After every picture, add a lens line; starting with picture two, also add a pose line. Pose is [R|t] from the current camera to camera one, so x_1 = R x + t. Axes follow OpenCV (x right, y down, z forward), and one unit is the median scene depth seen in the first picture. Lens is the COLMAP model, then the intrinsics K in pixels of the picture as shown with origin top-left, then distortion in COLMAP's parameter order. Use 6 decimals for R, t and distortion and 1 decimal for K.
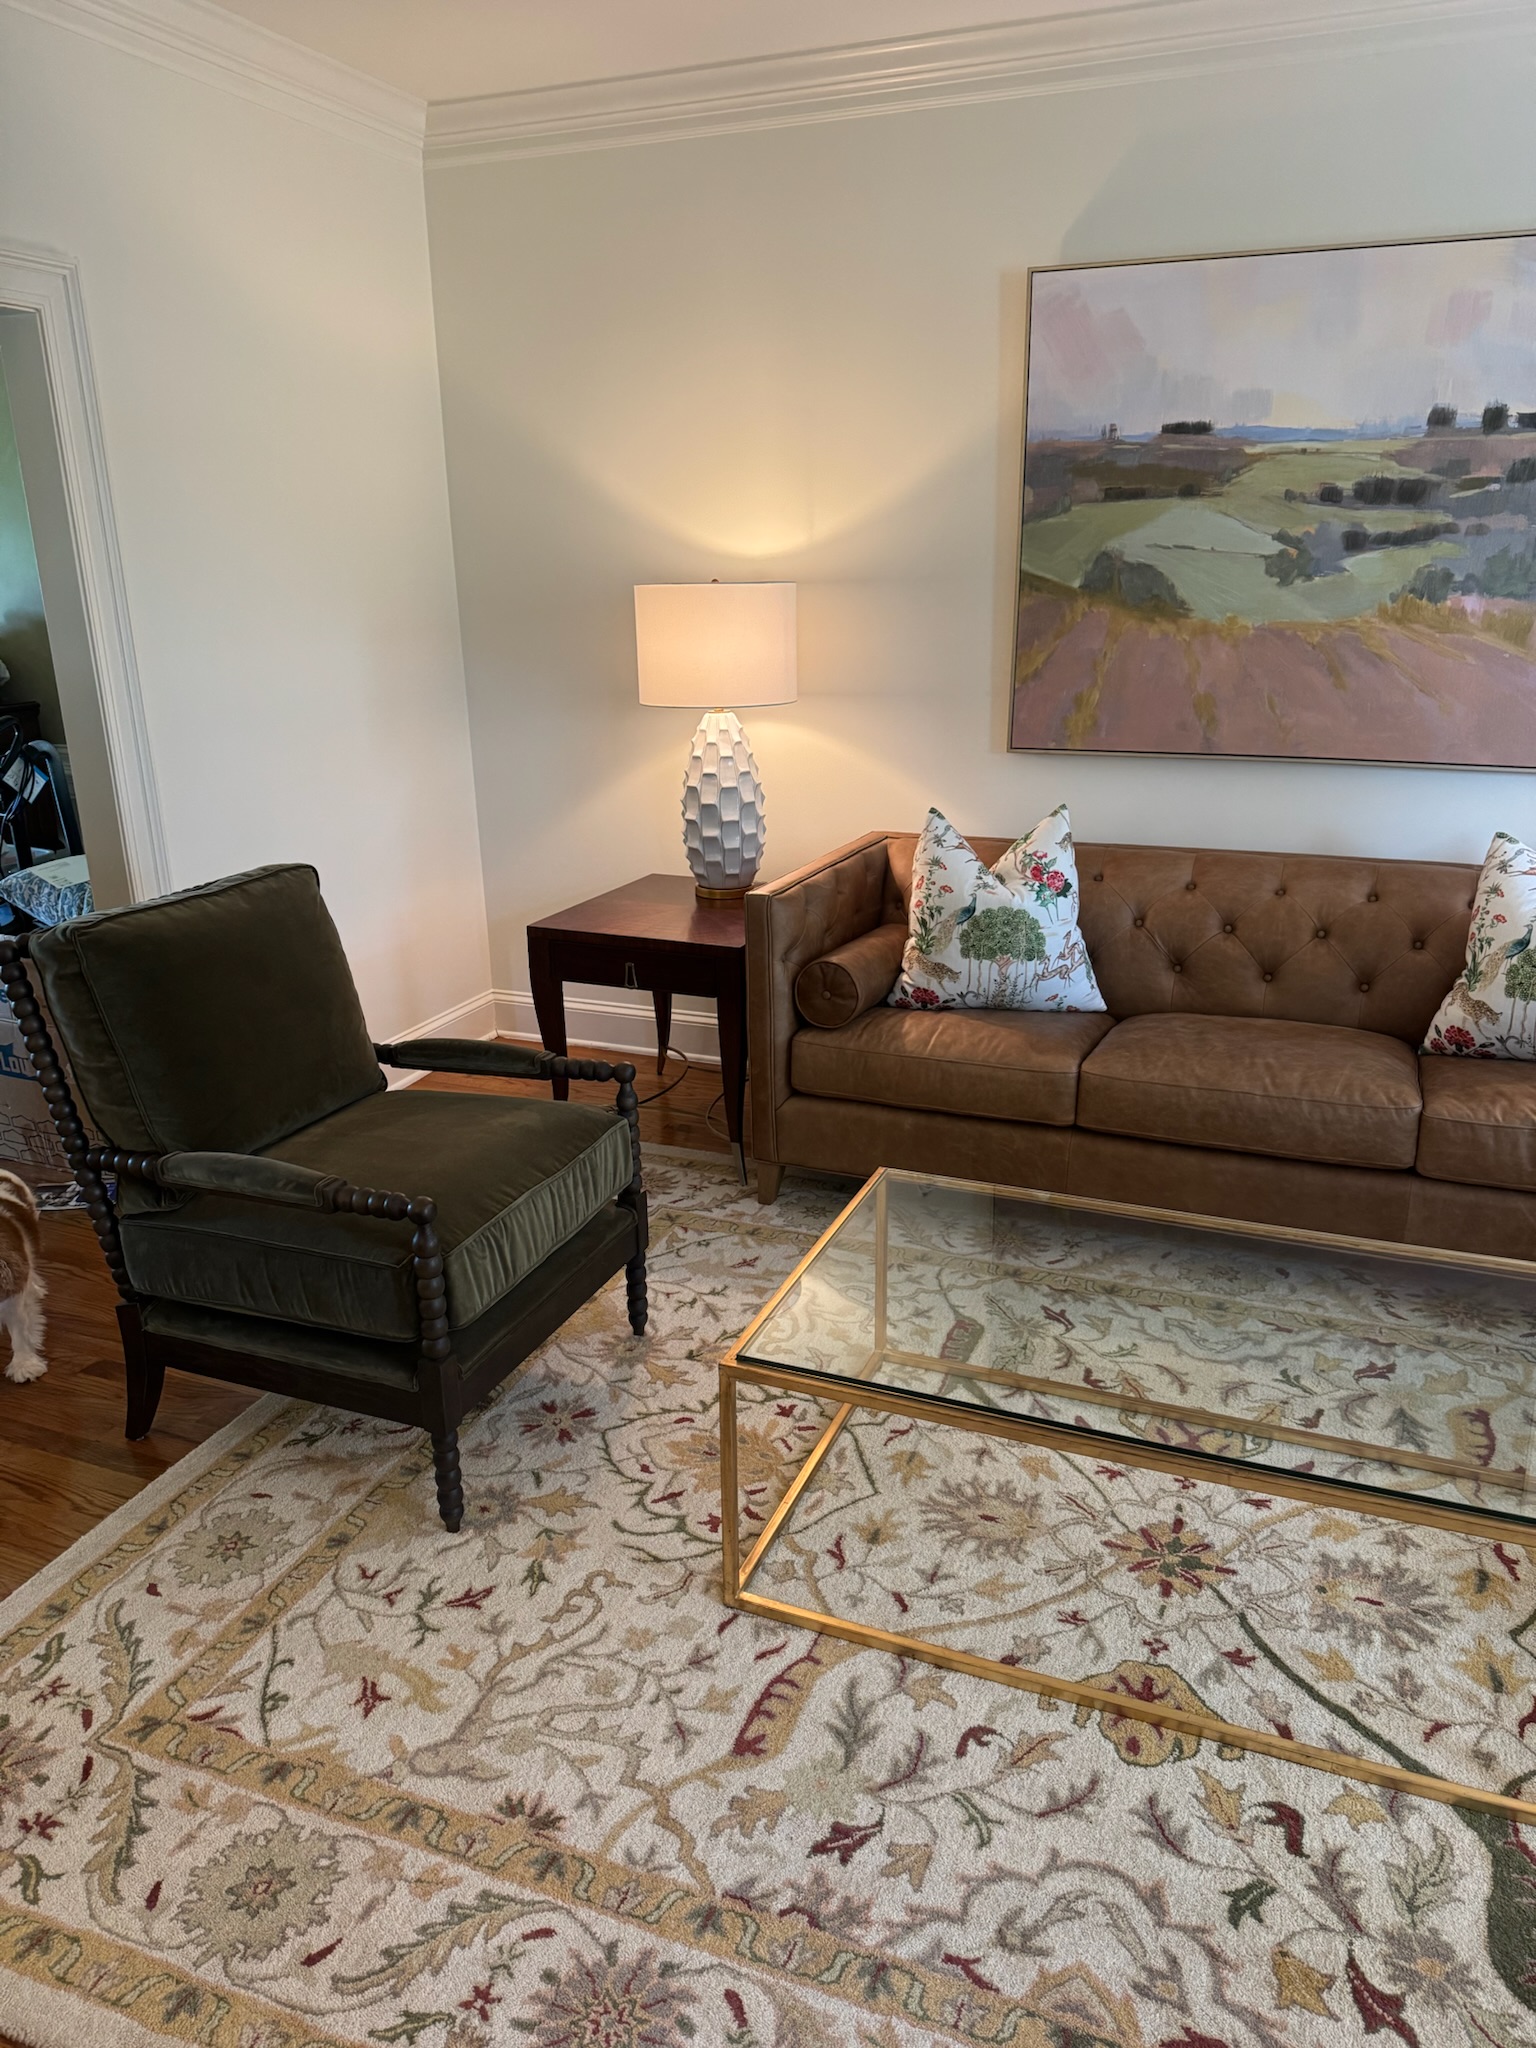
lens RADIAL K [[1436.0, 0, 764.6], [0, 1436.0, 1027.7], [0, 0, 1]] dist [0.063655, -0.086365]
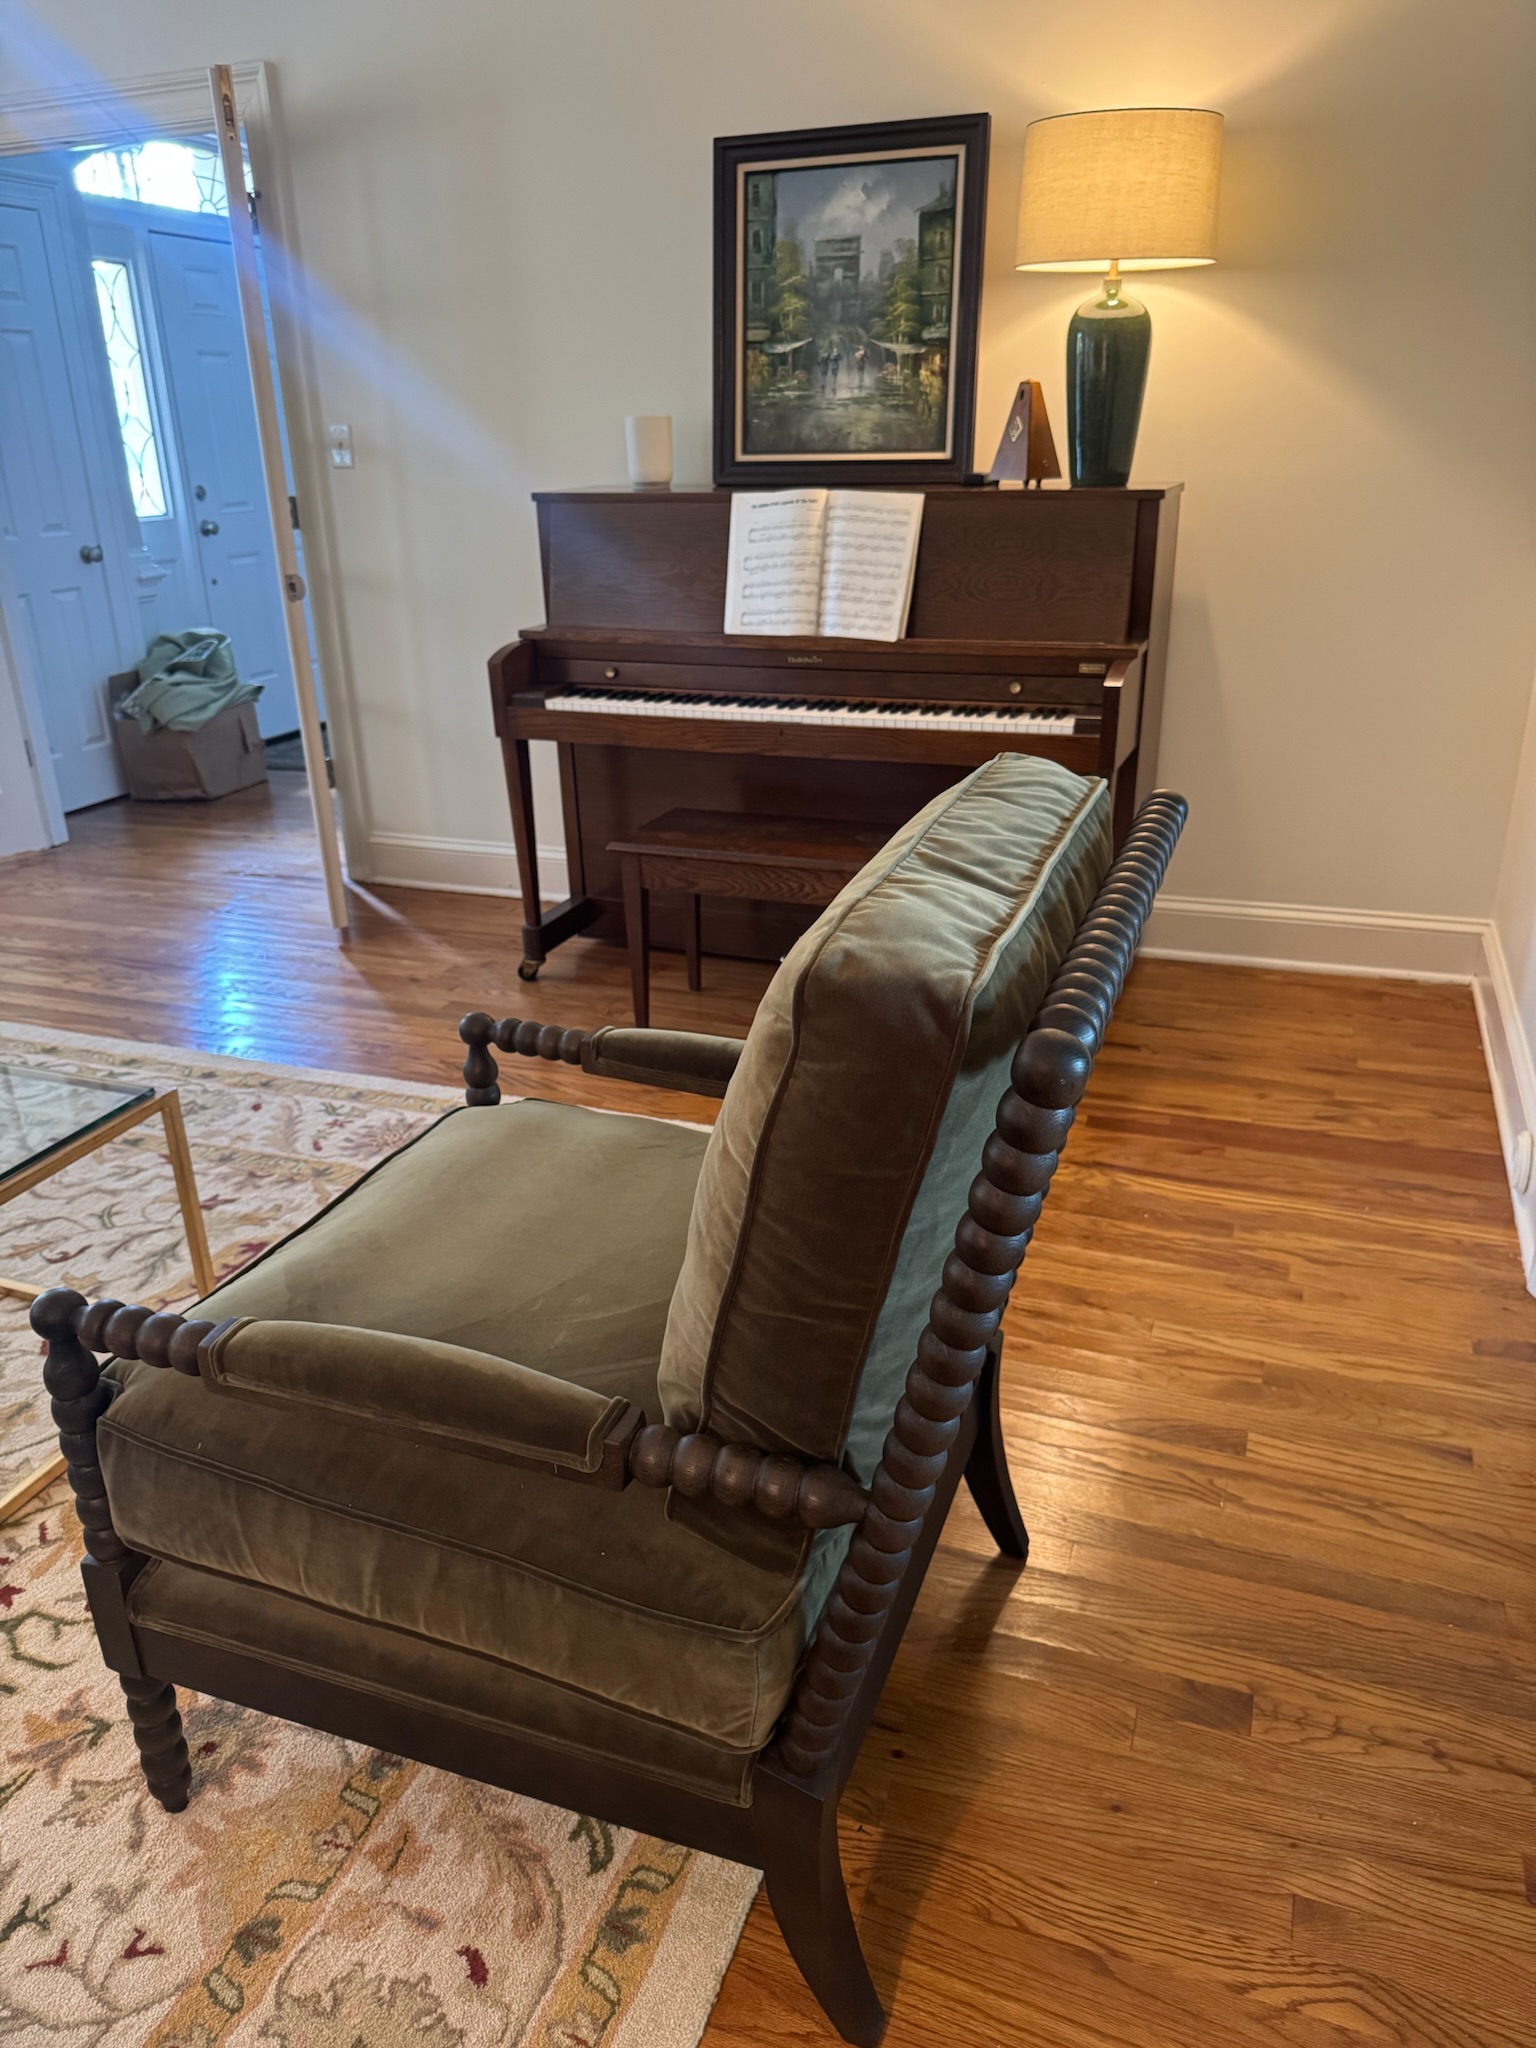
lens RADIAL K [[1436.0, 0, 760.7], [0, 1436.0, 1078.9], [0, 0, 1]] dist [0.063655, -0.086365]
pose [[-0.999025, 0.044046, -0.002862, -0.287805], [0.030311, 0.731750, 0.680899, -0.283391], [0.032085, 0.680149, -0.732372, 1.171733]]
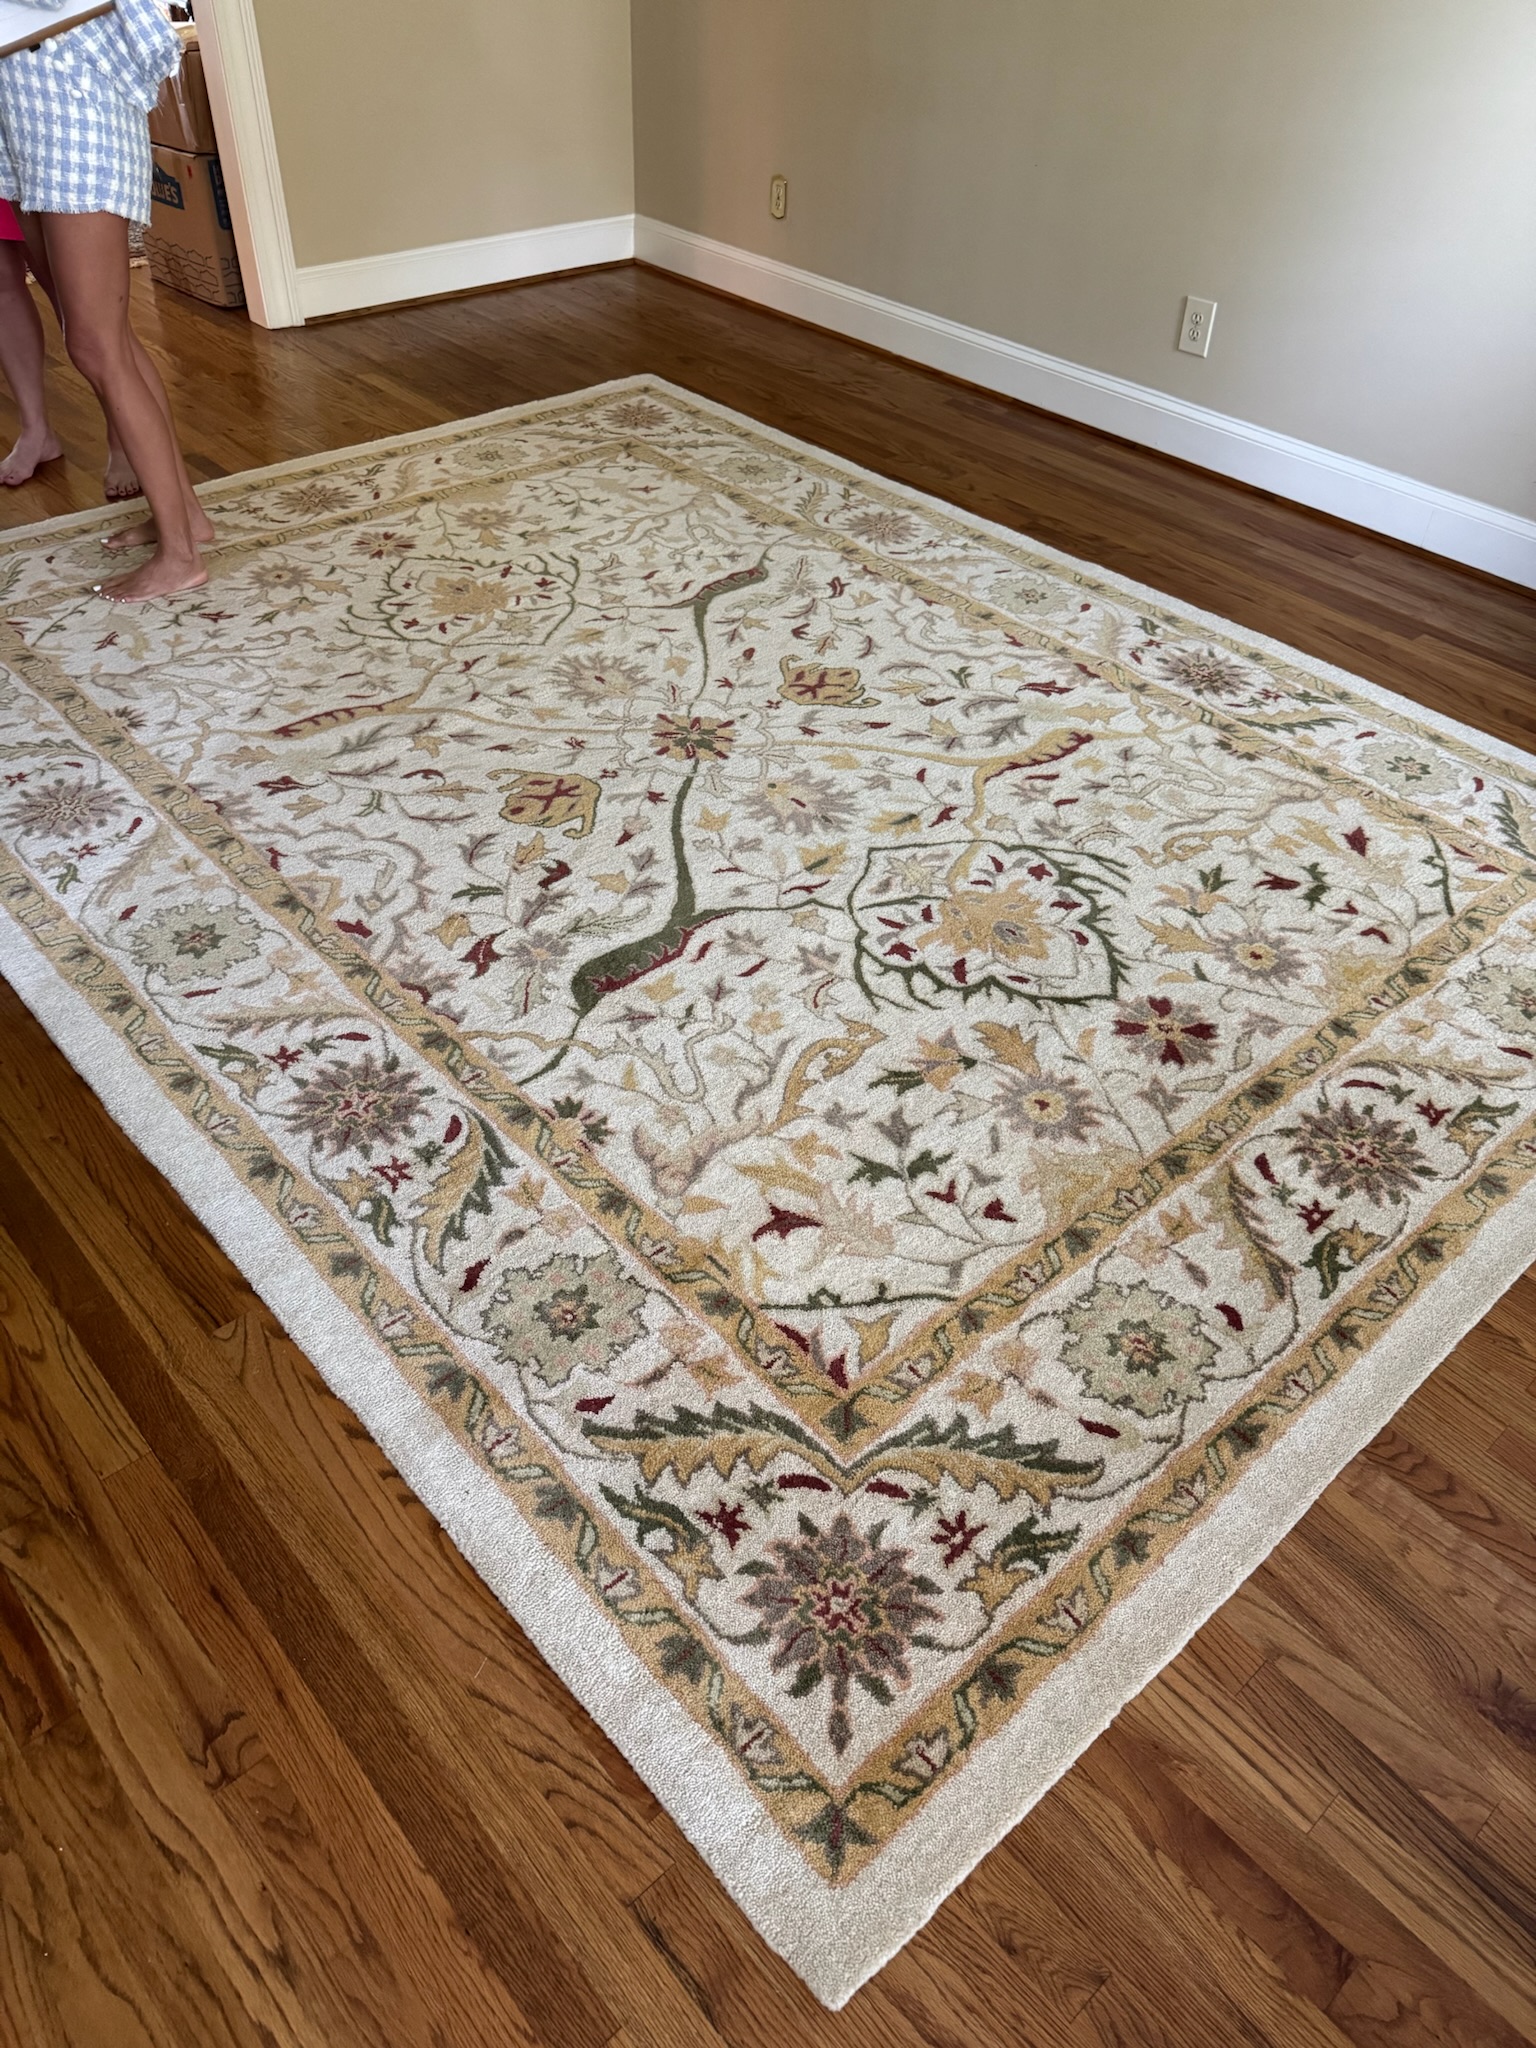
lens RADIAL K [[1436.0, 0, 774.2], [0, 1436.0, 1022.2], [0, 0, 1]] dist [0.063655, -0.086365]
pose [[0.896428, 0.329492, -0.296398, 0.585723], [-0.190461, 0.890287, 0.413659, 0.050891], [0.400177, -0.314364, 0.860833, -0.061625]]
